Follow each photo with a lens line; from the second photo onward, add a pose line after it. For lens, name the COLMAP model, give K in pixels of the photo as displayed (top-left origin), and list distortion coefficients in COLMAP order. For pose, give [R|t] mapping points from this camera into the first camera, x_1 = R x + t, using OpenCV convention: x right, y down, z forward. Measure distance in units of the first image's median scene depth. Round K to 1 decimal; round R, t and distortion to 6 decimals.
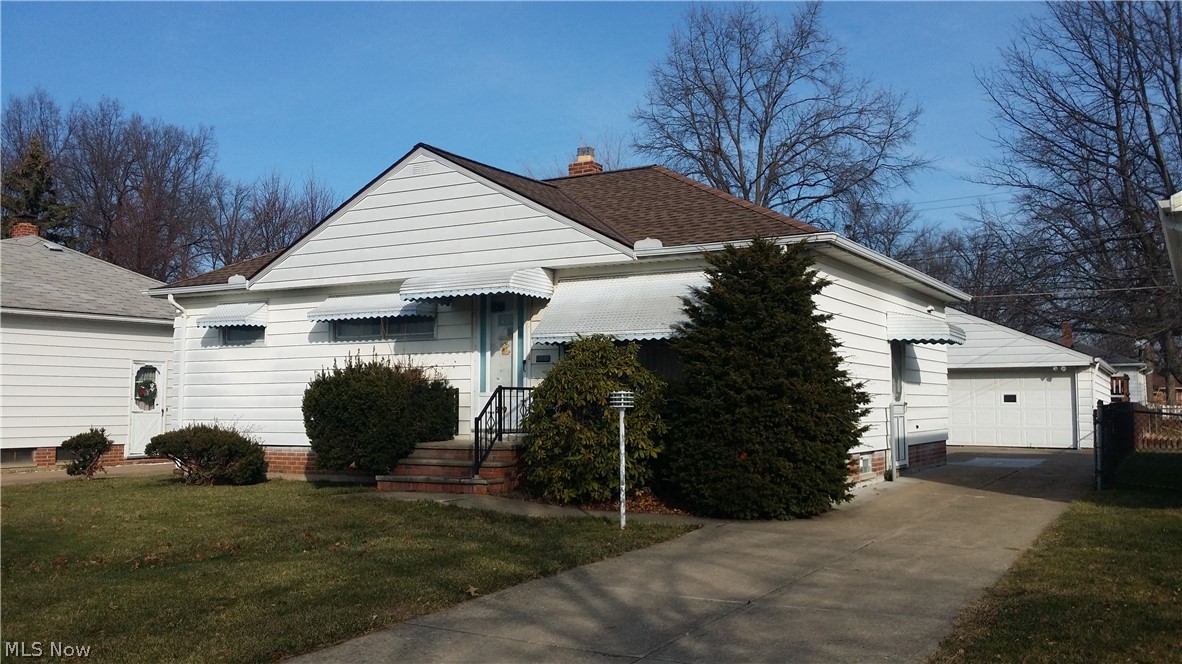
lens RADIAL K [[1071.1, 0, 591.6], [0, 1071.1, 327.7], [0, 0, 1]] dist [0.005743, 0.000000]
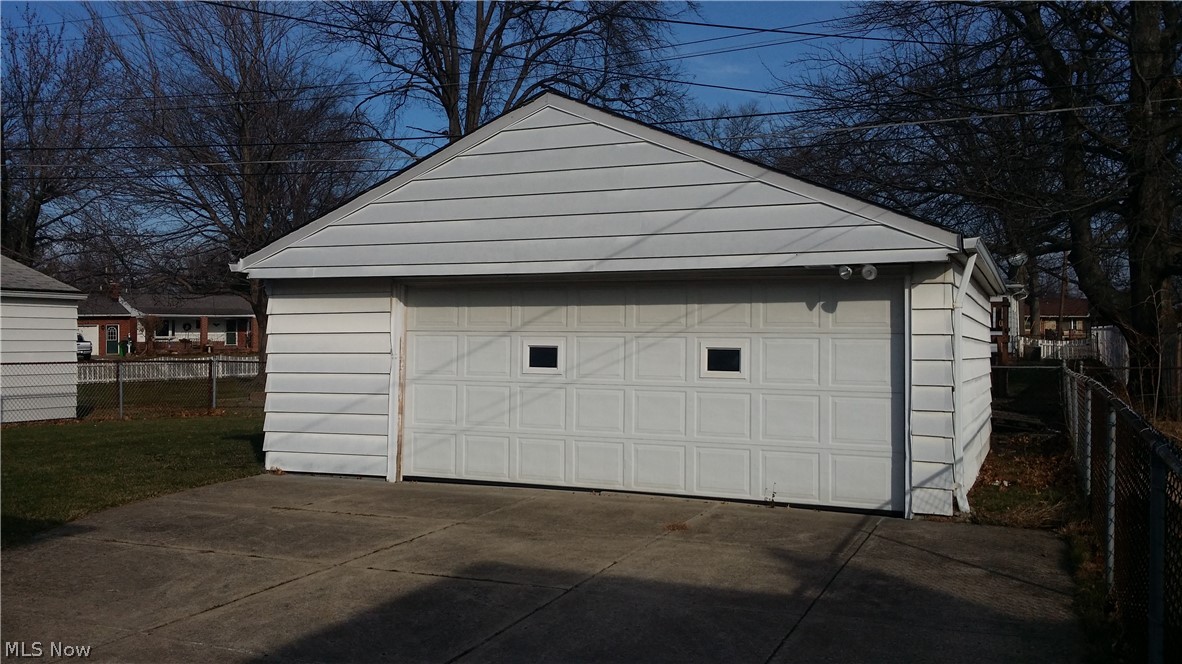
lens RADIAL K [[1071.1, 0, 589.8], [0, 1071.1, 333.5], [0, 0, 1]] dist [0.005743, 0.000000]
pose [[0.994765, 0.005329, 0.102047, 0.319981], [-0.013268, 0.996921, 0.077278, 0.032256], [-0.101322, -0.078228, 0.991773, 0.679685]]
